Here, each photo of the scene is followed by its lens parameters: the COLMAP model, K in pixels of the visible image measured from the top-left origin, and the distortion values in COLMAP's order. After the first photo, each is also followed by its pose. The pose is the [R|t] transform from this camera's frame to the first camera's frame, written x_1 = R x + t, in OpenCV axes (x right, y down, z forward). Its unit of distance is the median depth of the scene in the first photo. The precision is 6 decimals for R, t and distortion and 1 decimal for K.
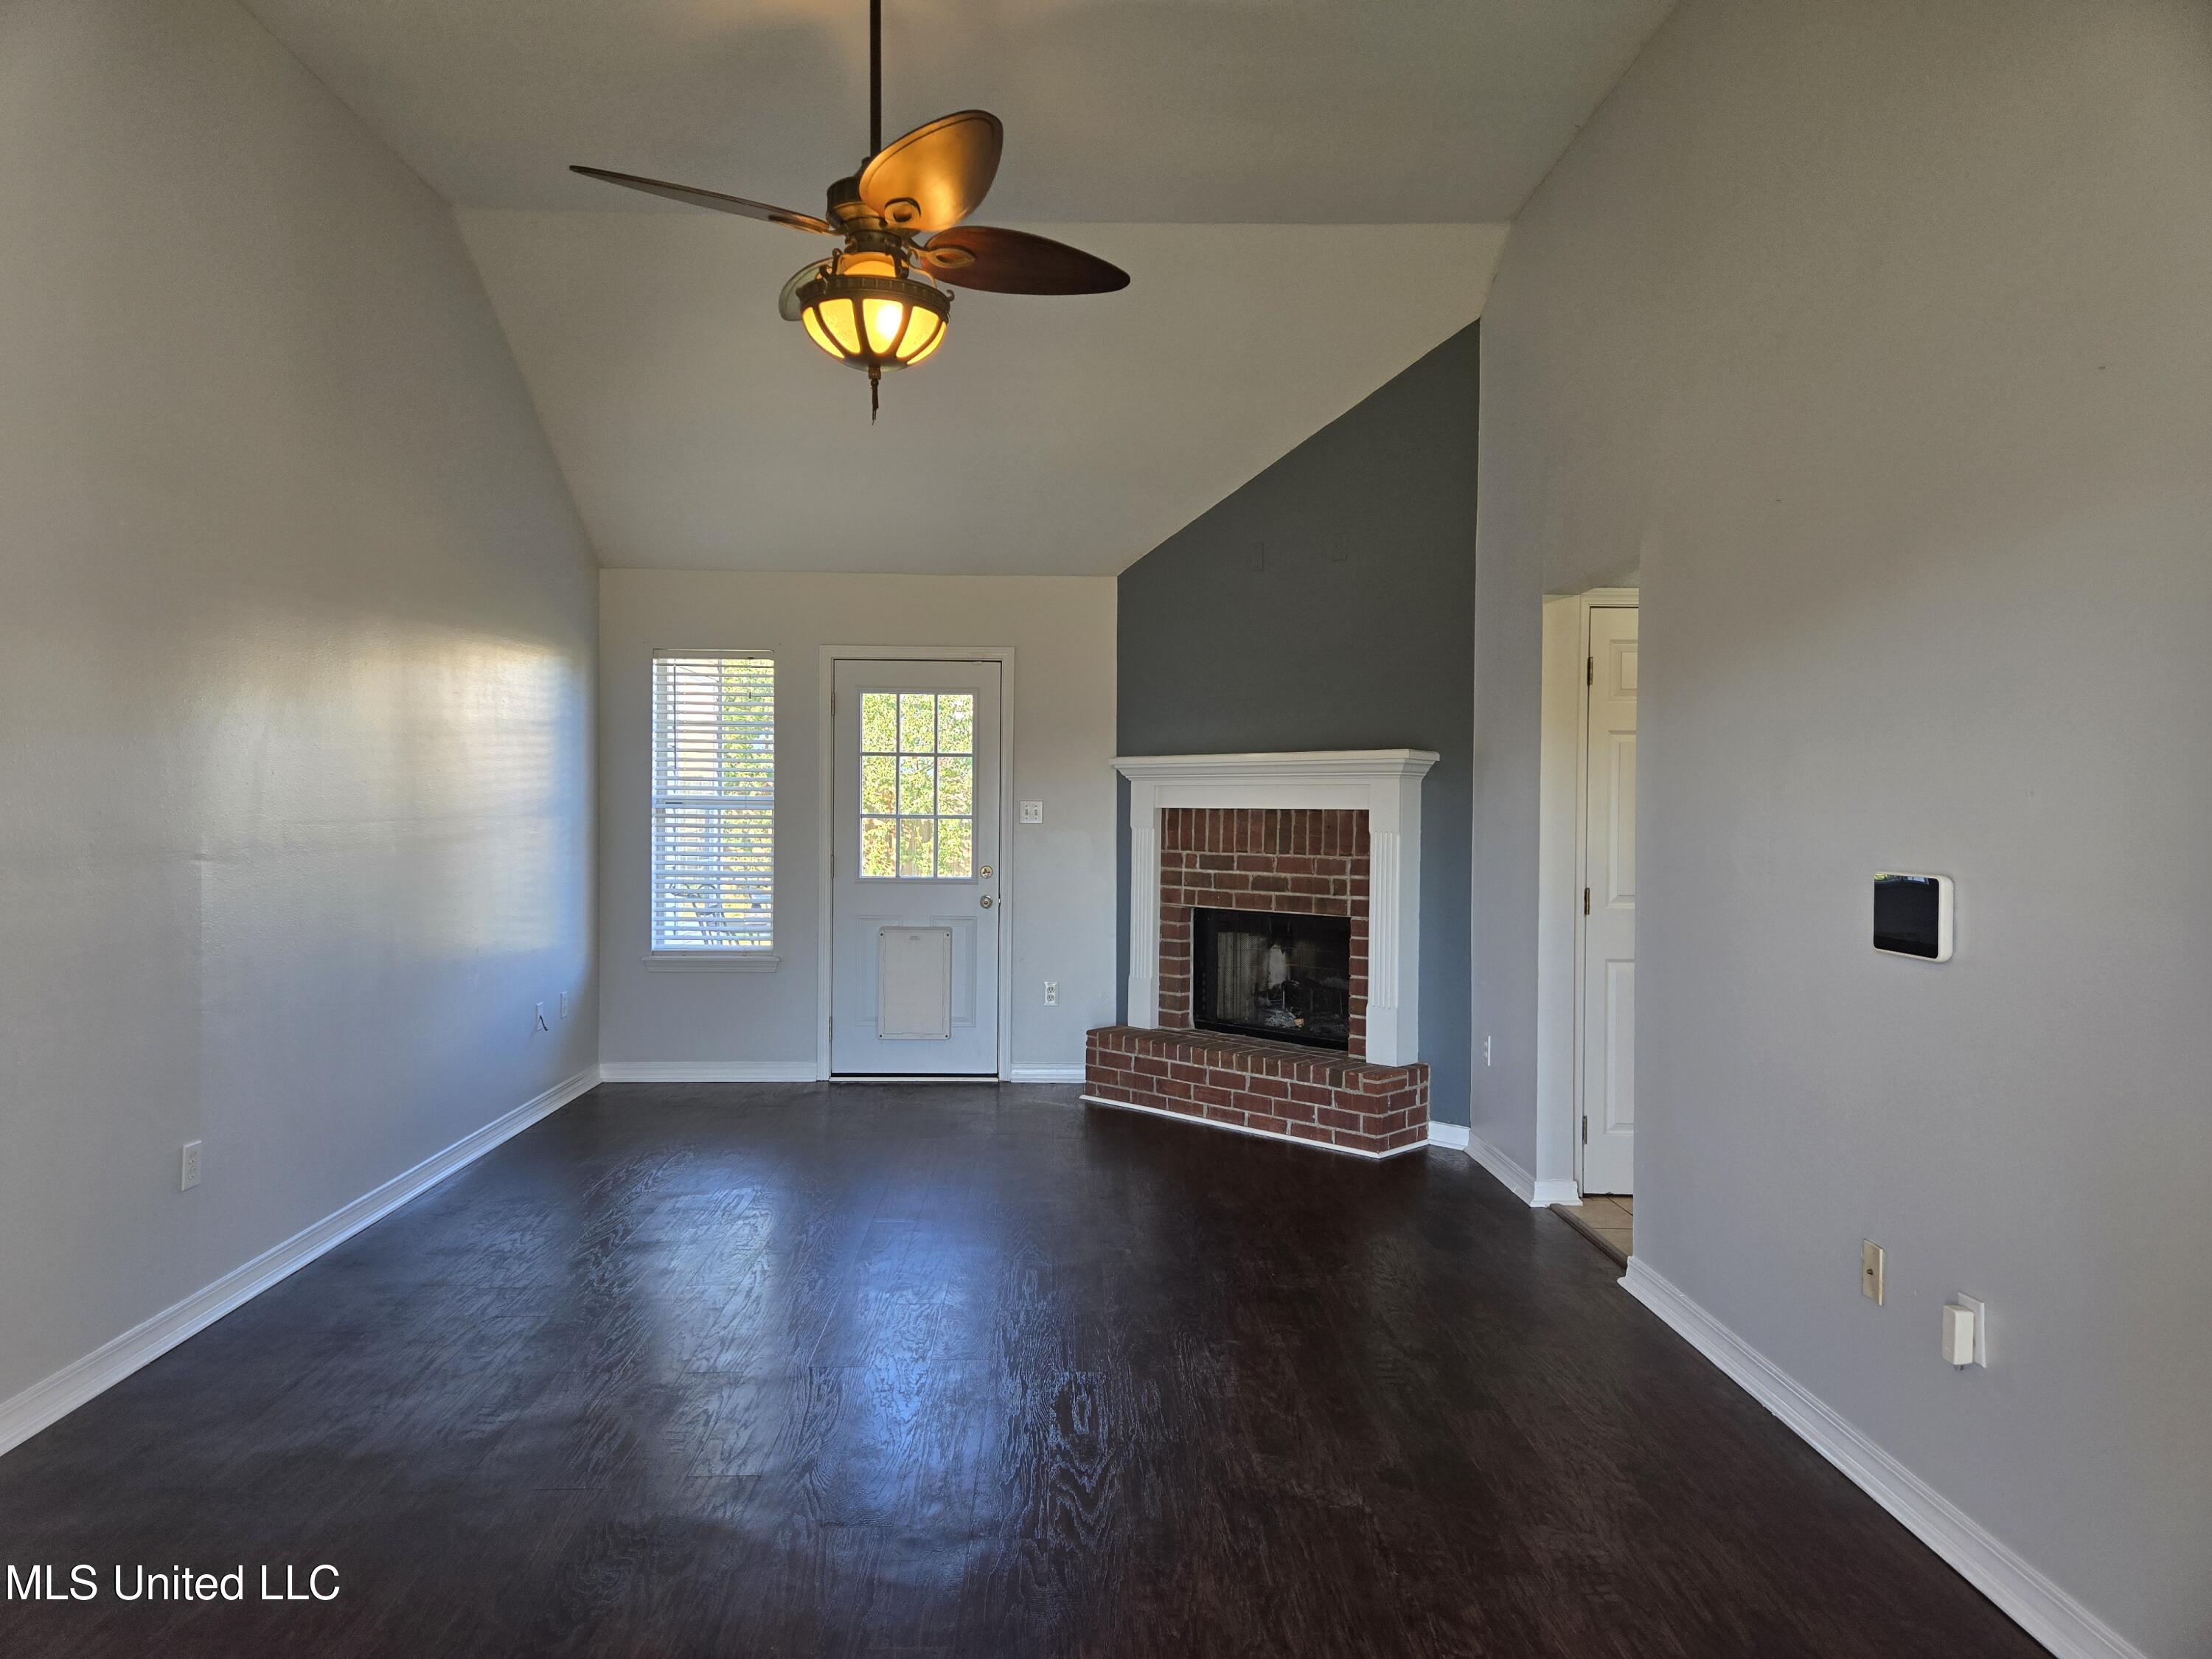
lens RADIAL K [[1491.3, 0, 1109.4], [0, 1491.3, 821.8], [0, 0, 1]] dist [0.031116, -0.011079]
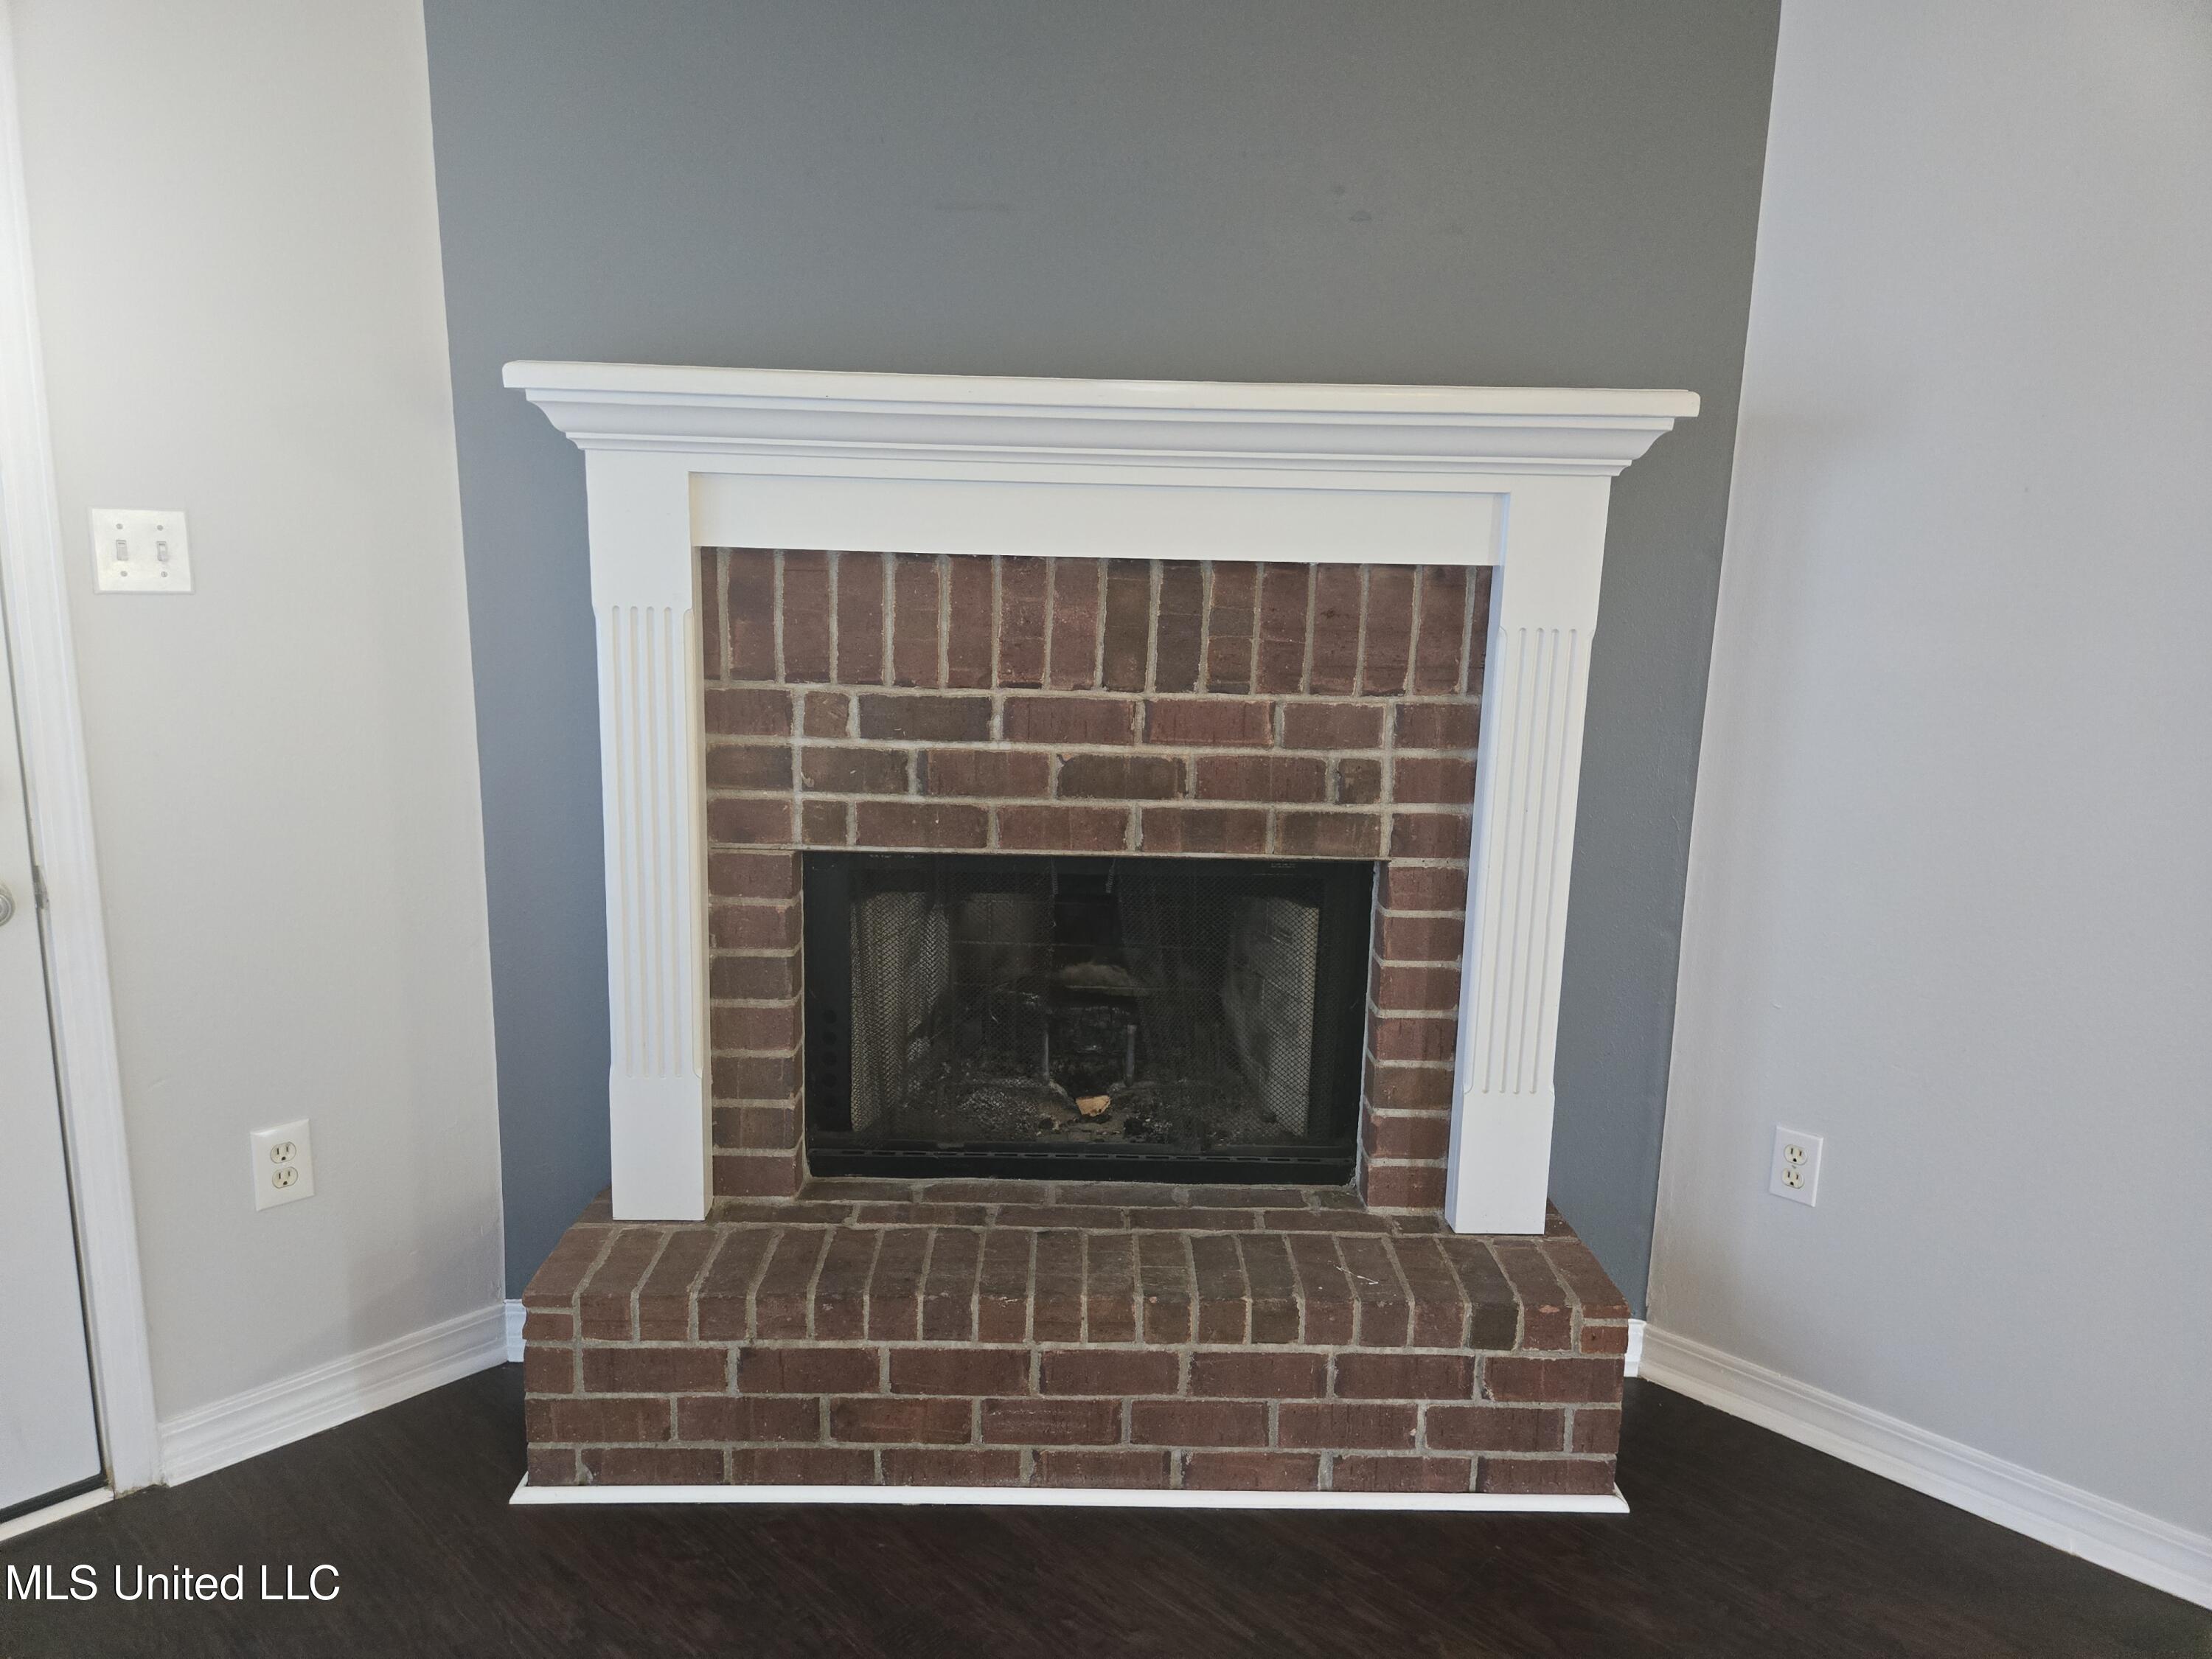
lens RADIAL K [[1491.3, 0, 1097.9], [0, 1491.3, 846.1], [0, 0, 1]] dist [0.031116, -0.011079]
pose [[0.716998, -0.114201, 0.687657, -0.139532], [-0.010756, 0.984559, 0.174724, -0.003549], [-0.696992, -0.132673, 0.704698, 0.762110]]
